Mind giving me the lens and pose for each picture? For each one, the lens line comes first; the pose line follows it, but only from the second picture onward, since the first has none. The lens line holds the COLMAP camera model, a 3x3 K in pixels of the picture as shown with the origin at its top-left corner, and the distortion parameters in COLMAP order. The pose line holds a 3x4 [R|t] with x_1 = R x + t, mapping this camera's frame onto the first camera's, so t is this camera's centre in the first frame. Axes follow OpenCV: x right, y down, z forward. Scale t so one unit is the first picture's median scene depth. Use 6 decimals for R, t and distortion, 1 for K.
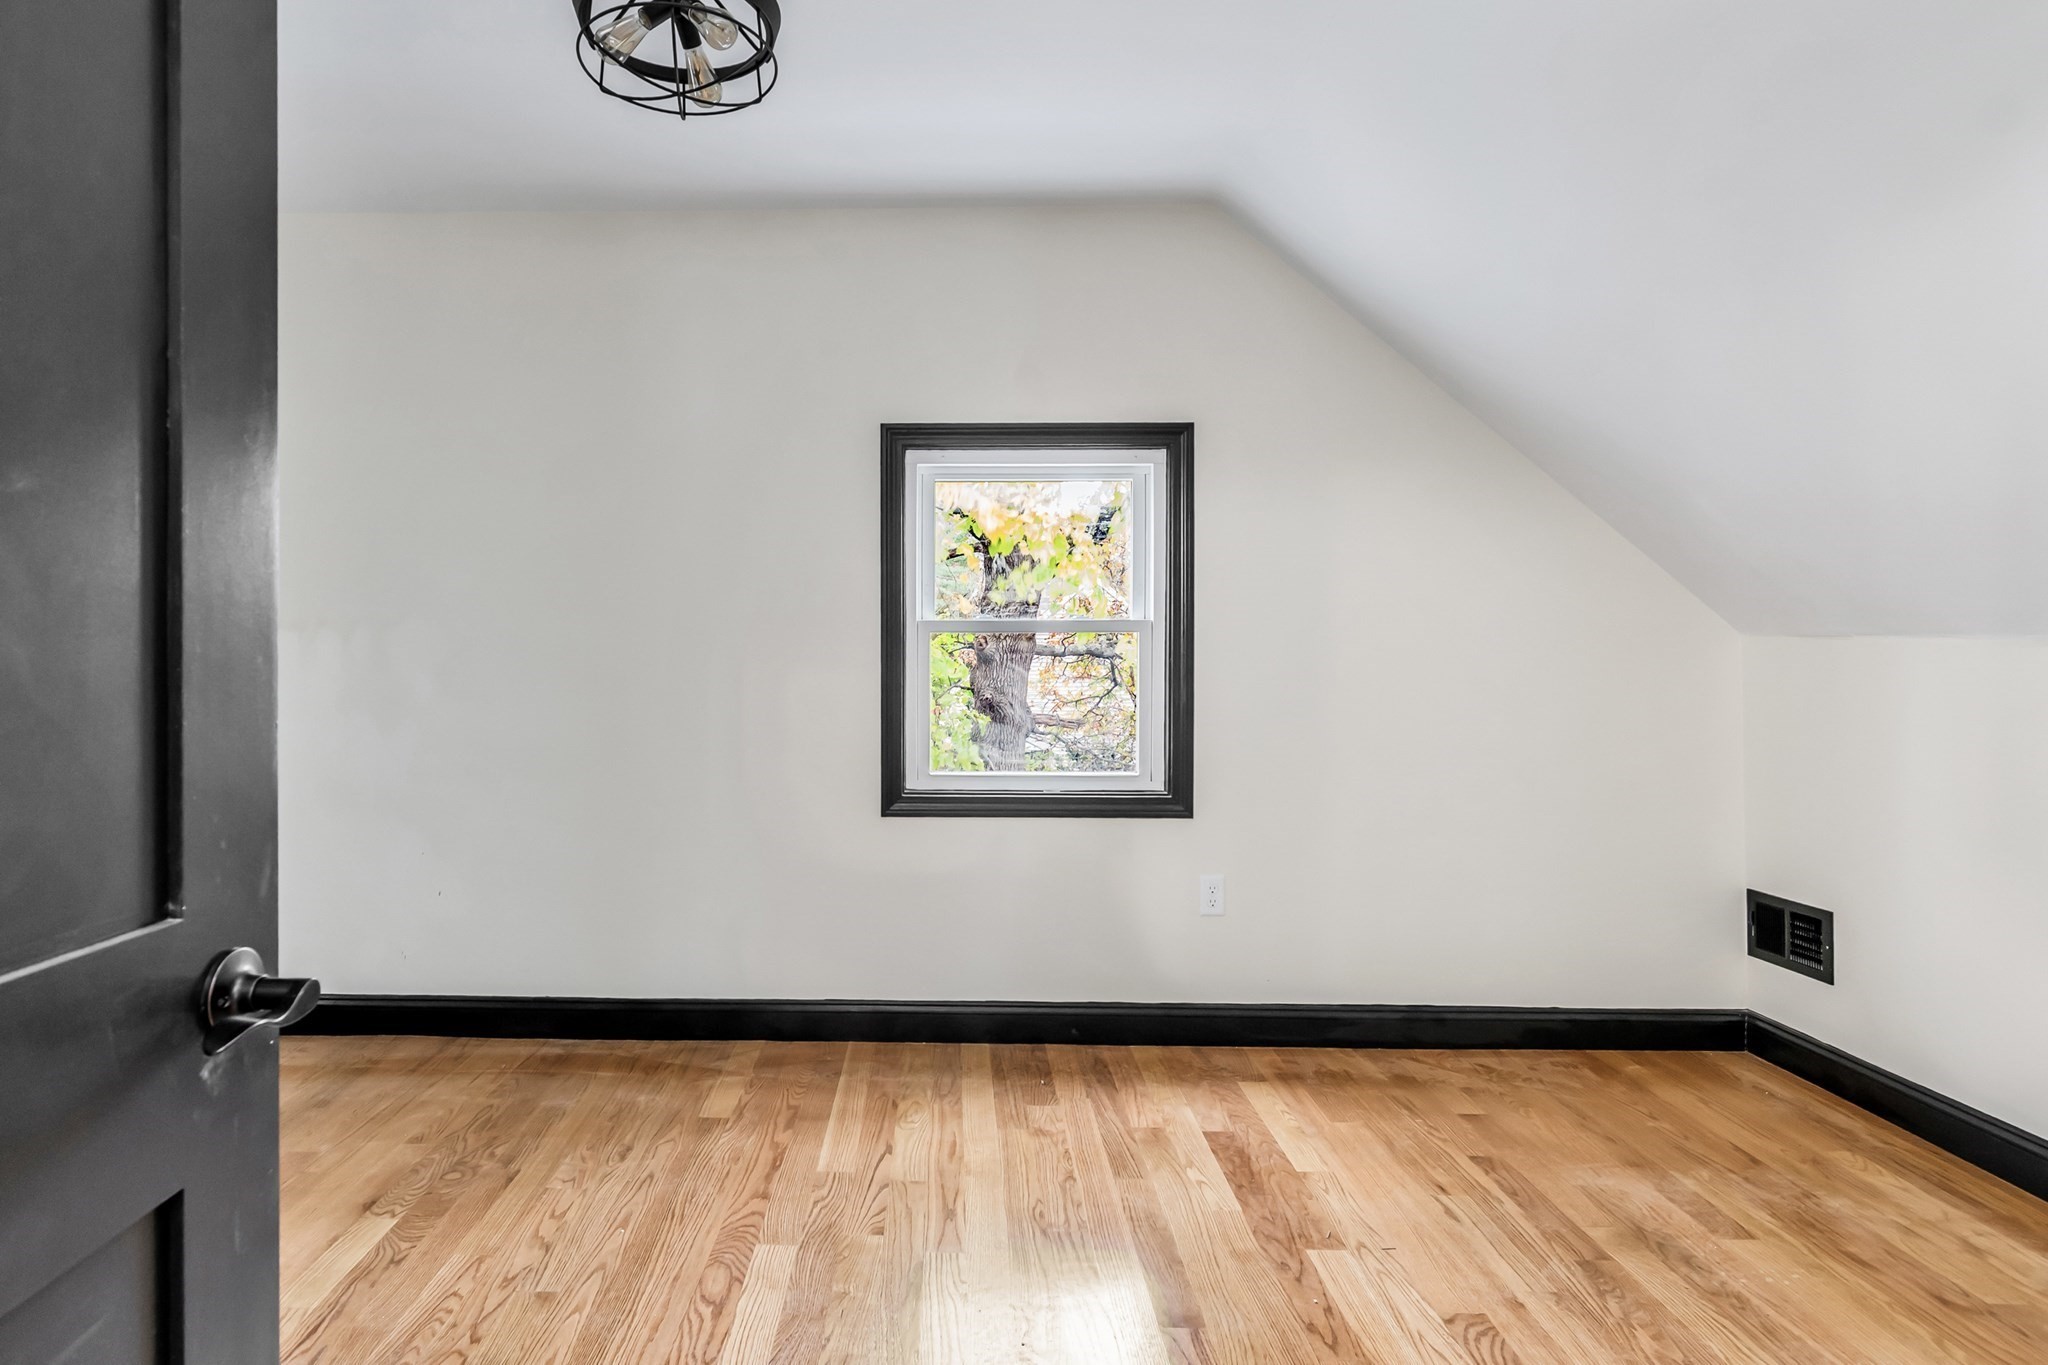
lens RADIAL K [[1031.2, 0, 1008.2], [0, 1031.2, 666.5], [0, 0, 1]] dist [-0.001101, -0.000559]
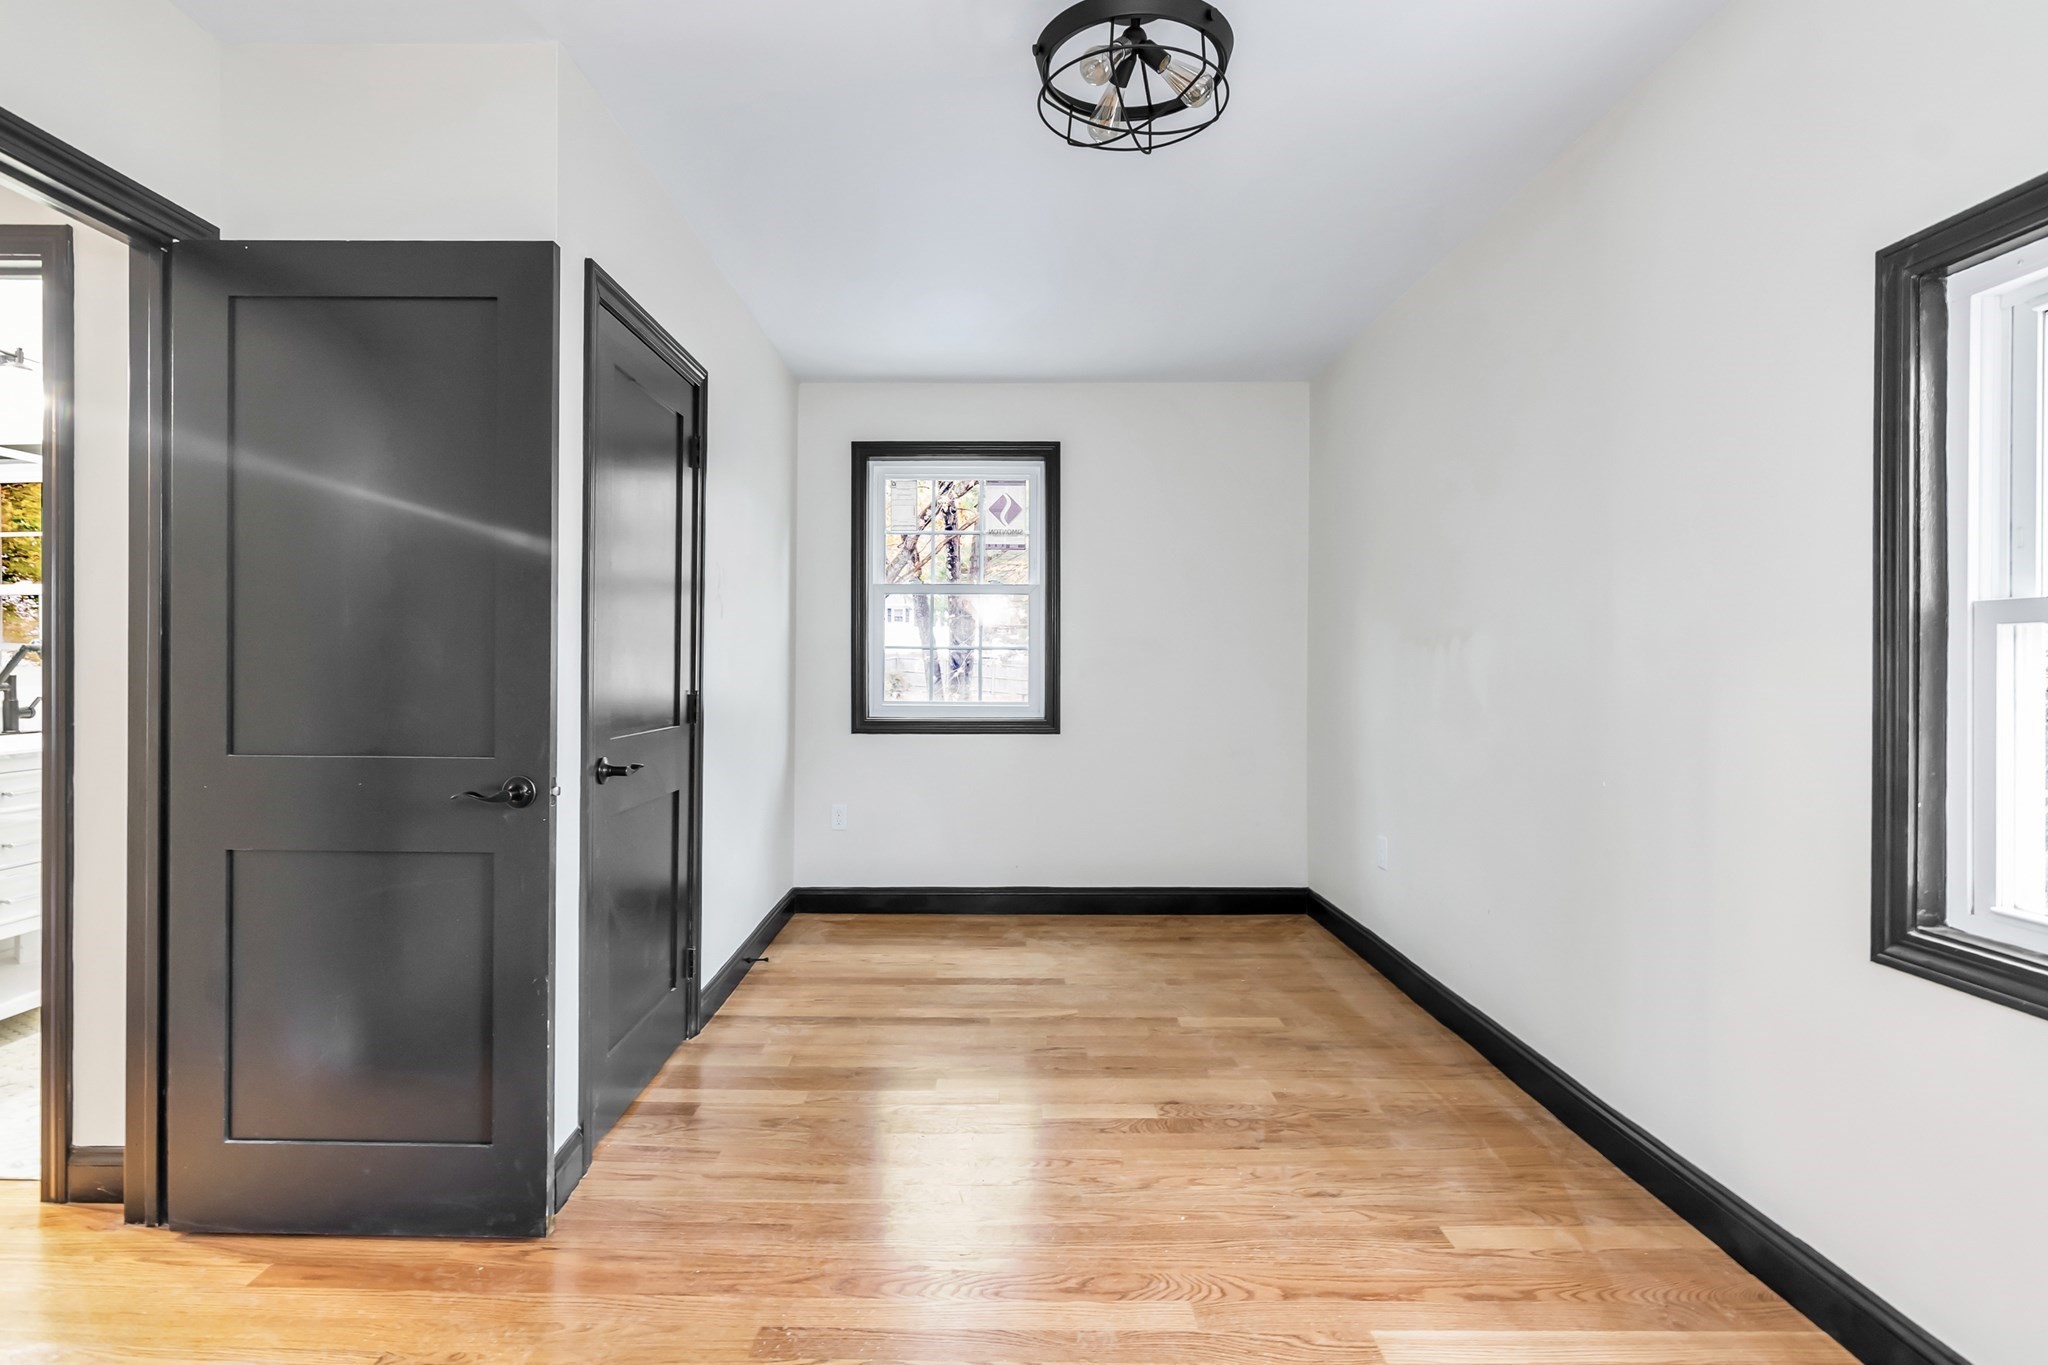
lens RADIAL K [[1031.2, 0, 990.9], [0, 1031.2, 685.5], [0, 0, 1]] dist [-0.001101, -0.000559]
pose [[-0.036279, 0.006579, -0.999320, 0.546132], [-0.009495, 0.999931, 0.006928, -0.002945], [0.999297, 0.009740, -0.036214, 0.666534]]
